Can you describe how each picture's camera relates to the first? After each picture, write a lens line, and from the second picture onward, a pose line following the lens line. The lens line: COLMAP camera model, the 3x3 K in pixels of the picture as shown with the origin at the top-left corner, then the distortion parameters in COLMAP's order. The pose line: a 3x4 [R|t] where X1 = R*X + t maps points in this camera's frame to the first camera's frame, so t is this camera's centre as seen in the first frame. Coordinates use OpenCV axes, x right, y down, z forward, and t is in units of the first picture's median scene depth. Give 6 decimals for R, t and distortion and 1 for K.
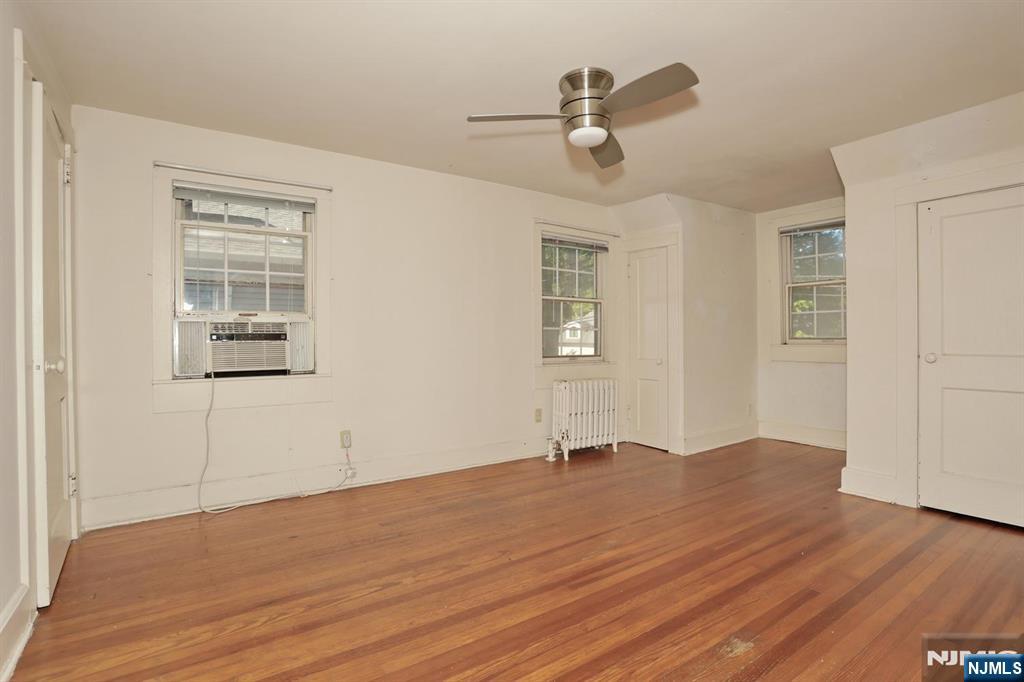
lens RADIAL K [[495.3, 0, 508.6], [0, 495.3, 338.9], [0, 0, 1]] dist [-0.072765, 0.030786]
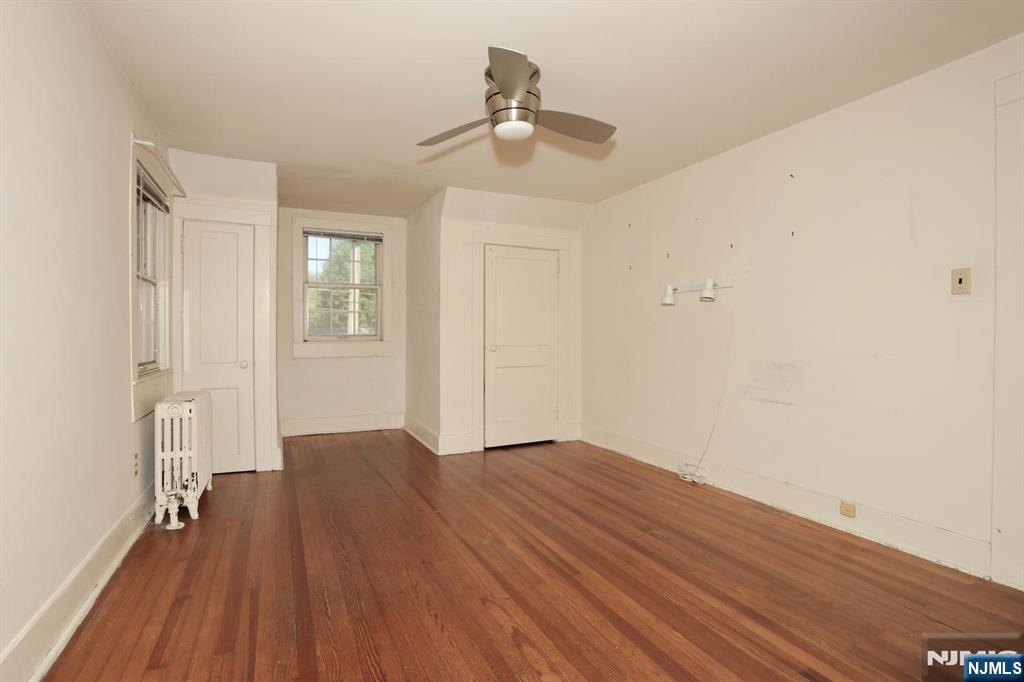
lens RADIAL K [[495.3, 0, 508.6], [0, 495.3, 338.9], [0, 0, 1]] dist [-0.072765, 0.030786]
pose [[0.161464, -0.007489, 0.986850, -0.828338], [0.000770, 0.999972, 0.007463, -0.003054], [-0.986878, -0.000445, 0.161465, 0.869544]]
